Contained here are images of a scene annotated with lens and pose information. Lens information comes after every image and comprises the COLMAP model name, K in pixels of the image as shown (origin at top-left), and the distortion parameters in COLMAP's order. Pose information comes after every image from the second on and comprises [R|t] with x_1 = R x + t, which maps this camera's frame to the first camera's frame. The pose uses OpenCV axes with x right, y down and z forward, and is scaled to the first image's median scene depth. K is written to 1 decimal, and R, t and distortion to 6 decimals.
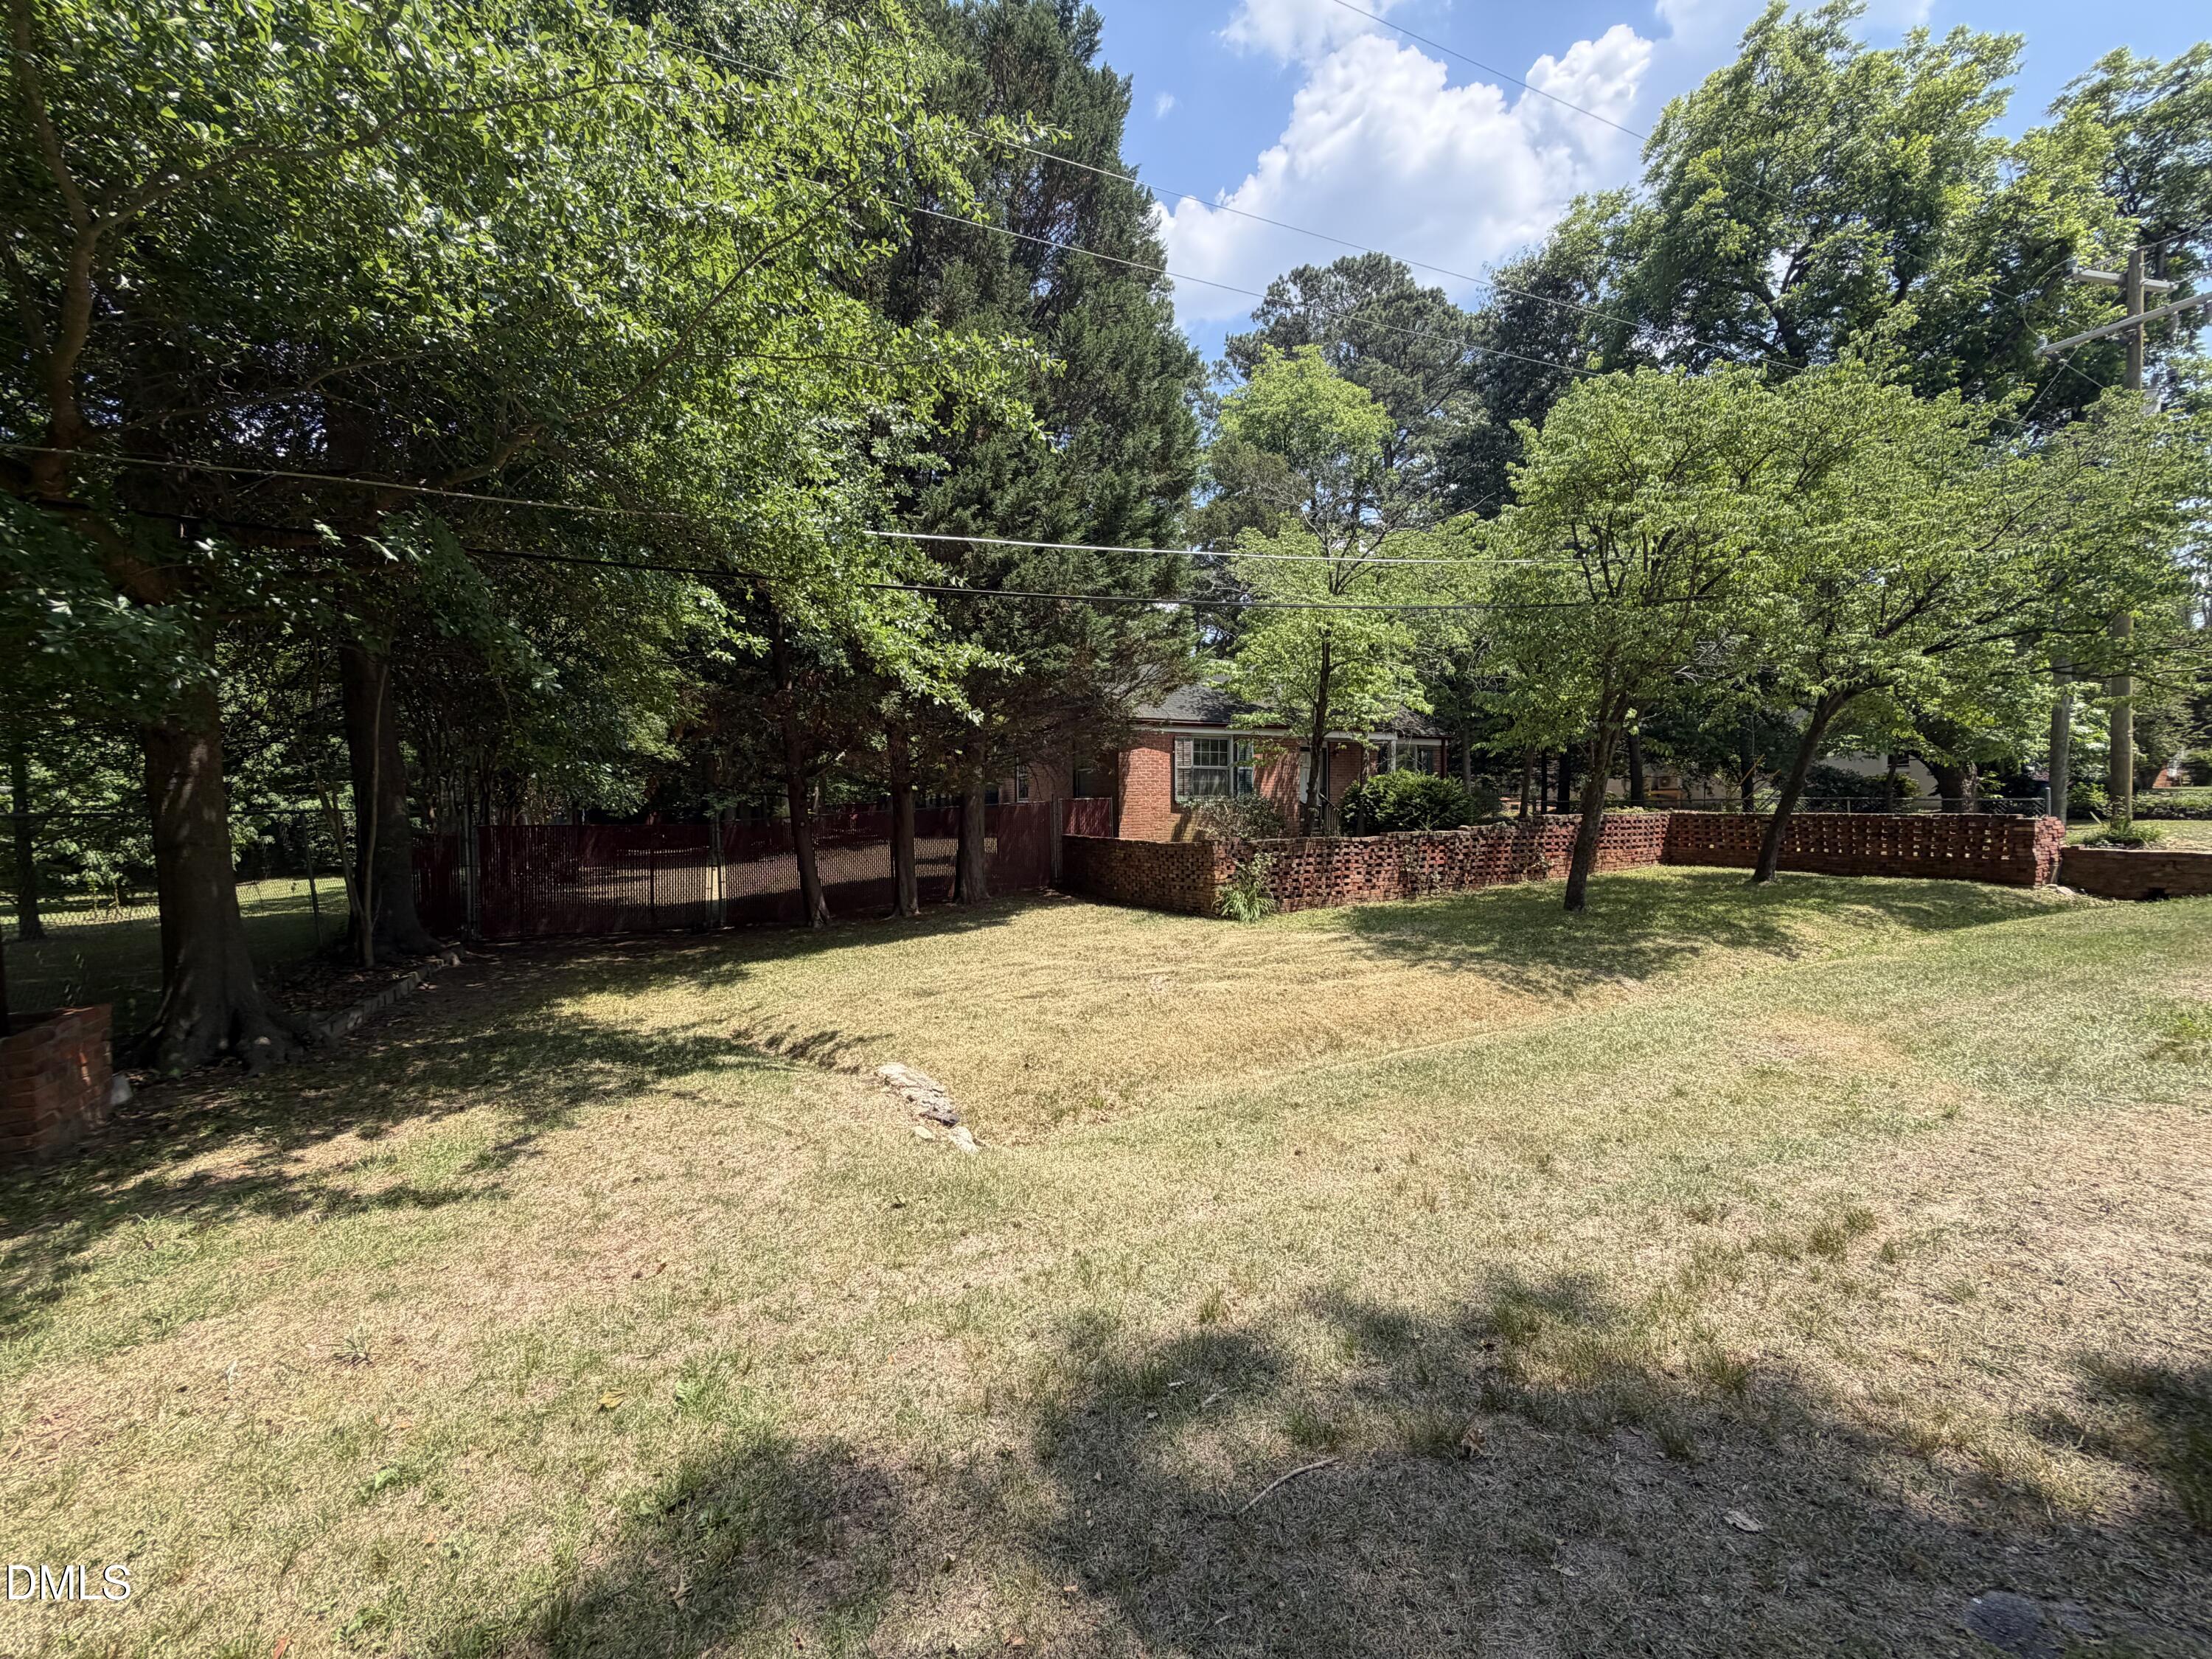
lens RADIAL K [[906.7, 0, 1106.0], [0, 906.7, 829.5], [0, 0, 1]] dist [-0.004346, 0.000865]
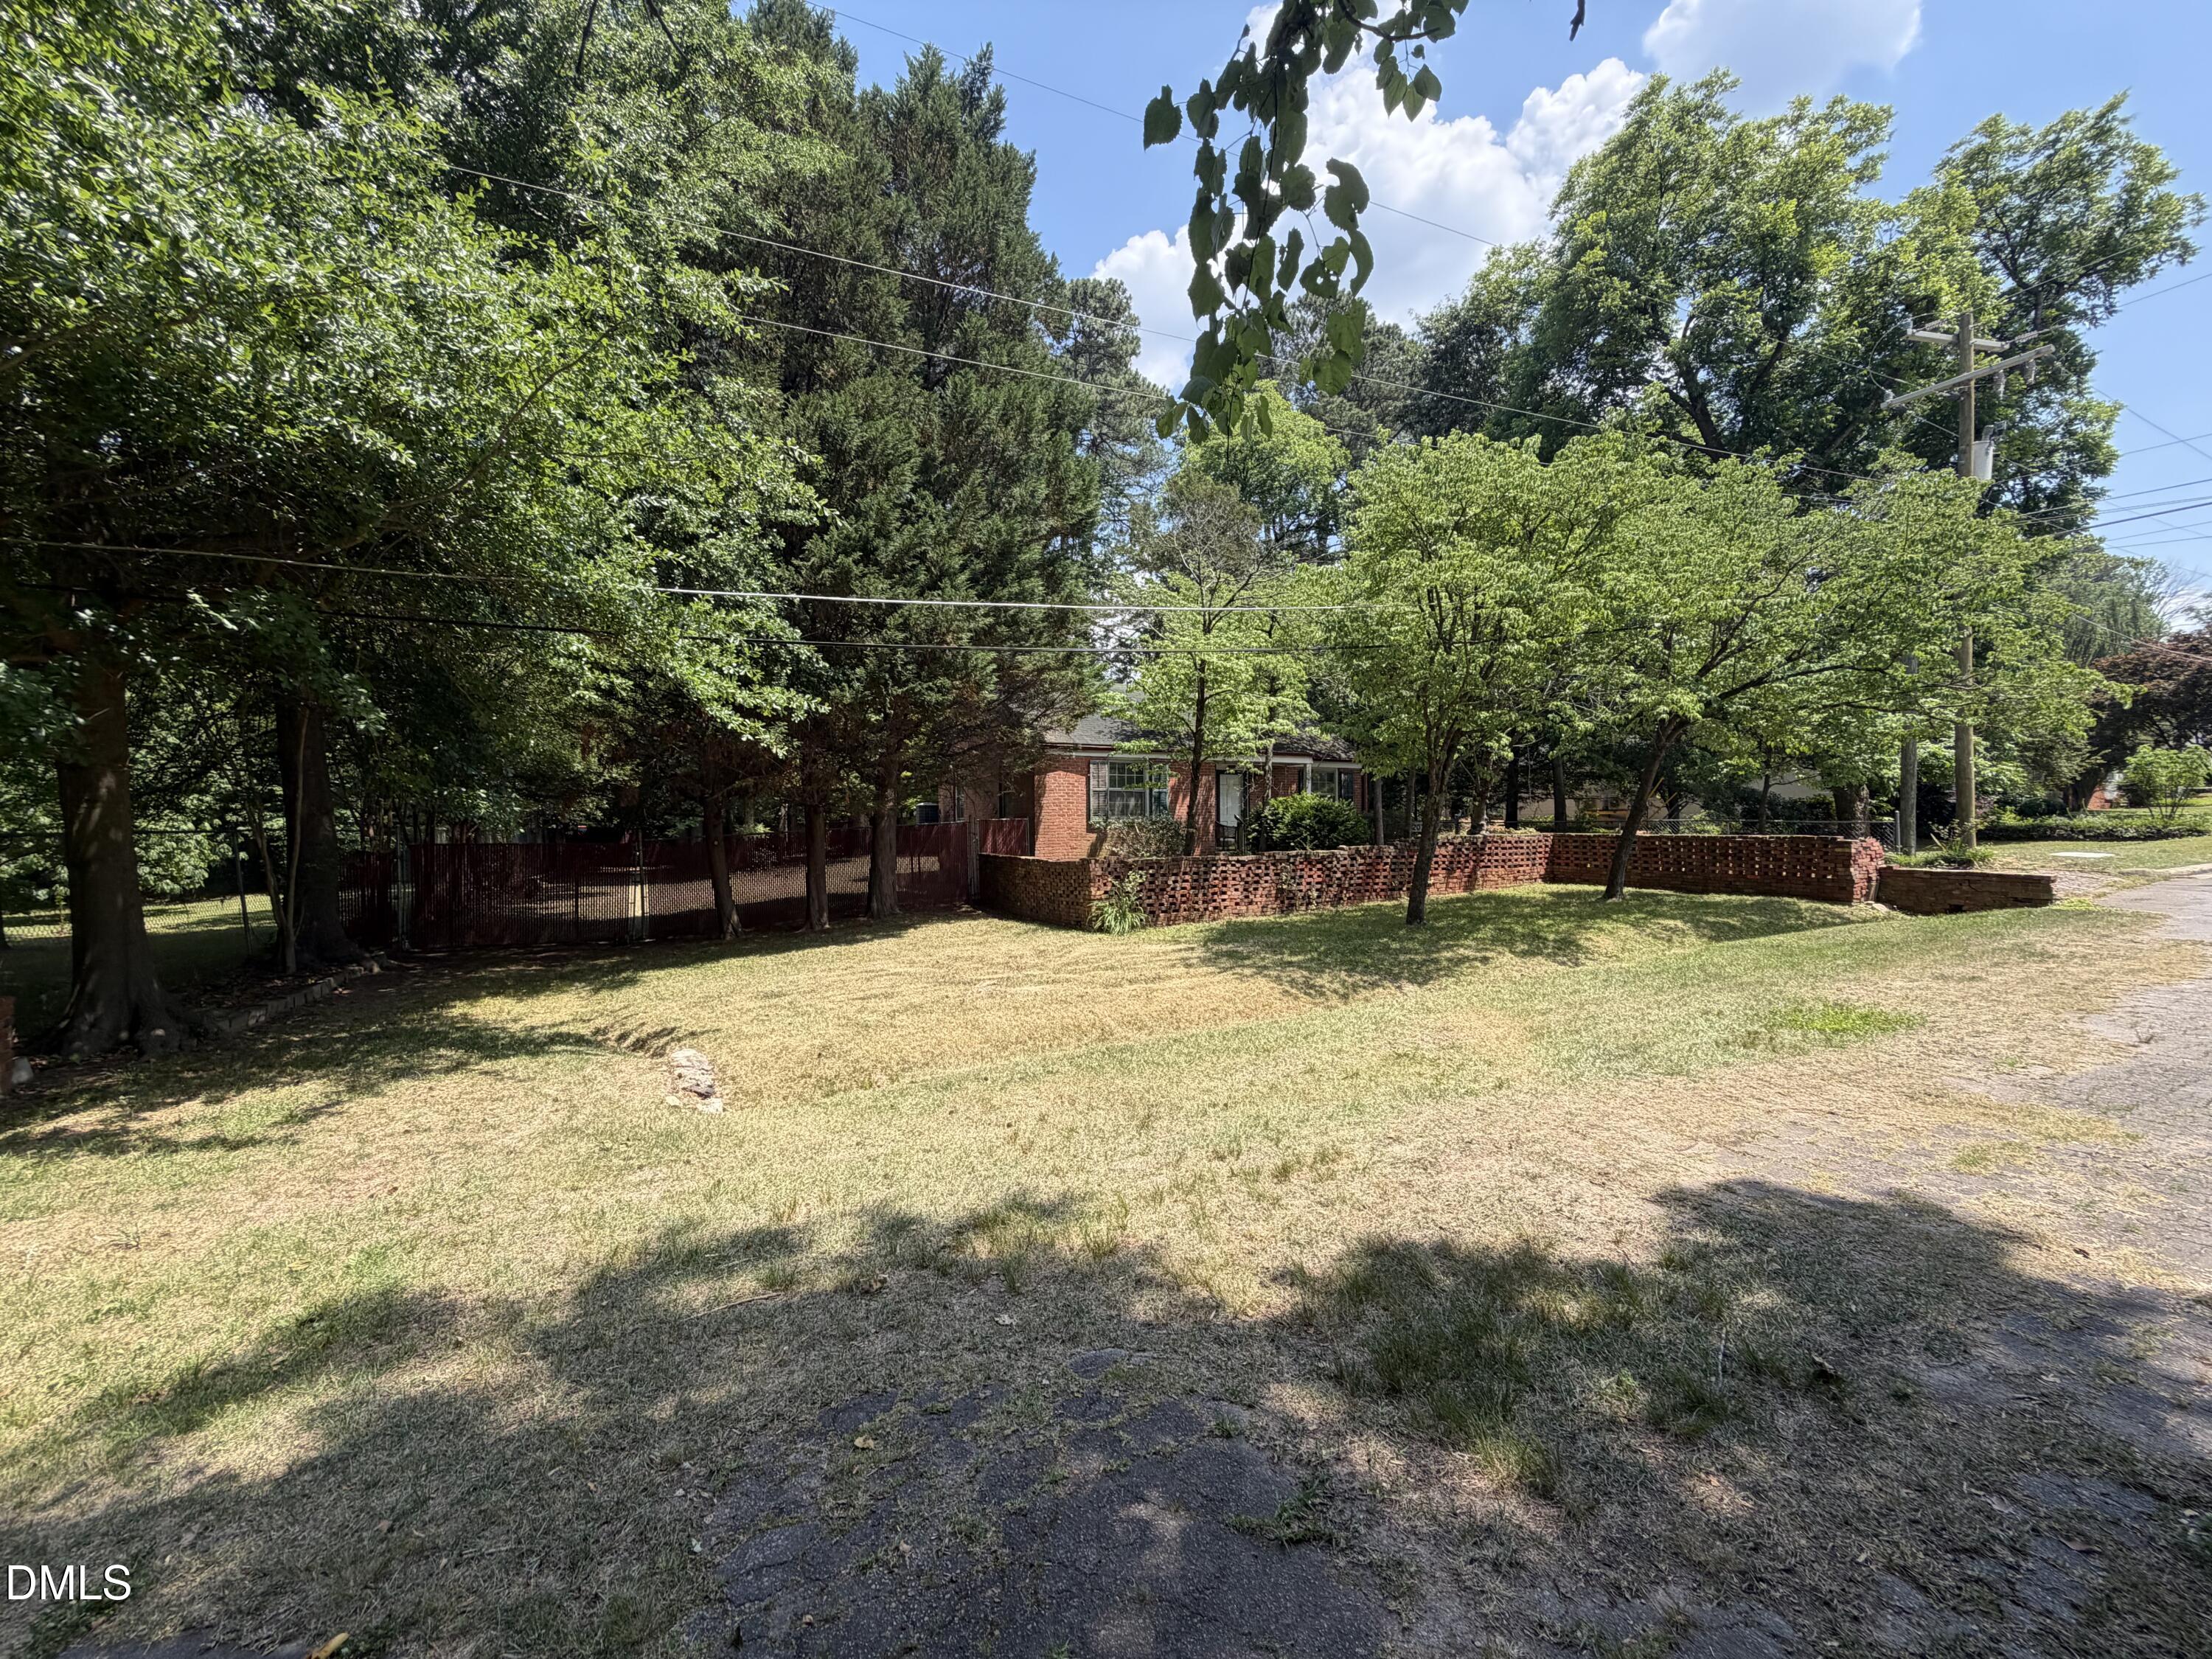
lens RADIAL K [[906.7, 0, 1106.0], [0, 906.7, 829.5], [0, 0, 1]] dist [-0.004346, 0.000865]
pose [[0.999996, 0.002210, 0.002019, 0.127589], [-0.002168, 0.999790, -0.020400, -0.000970], [-0.002064, 0.020395, 0.999790, -0.072905]]
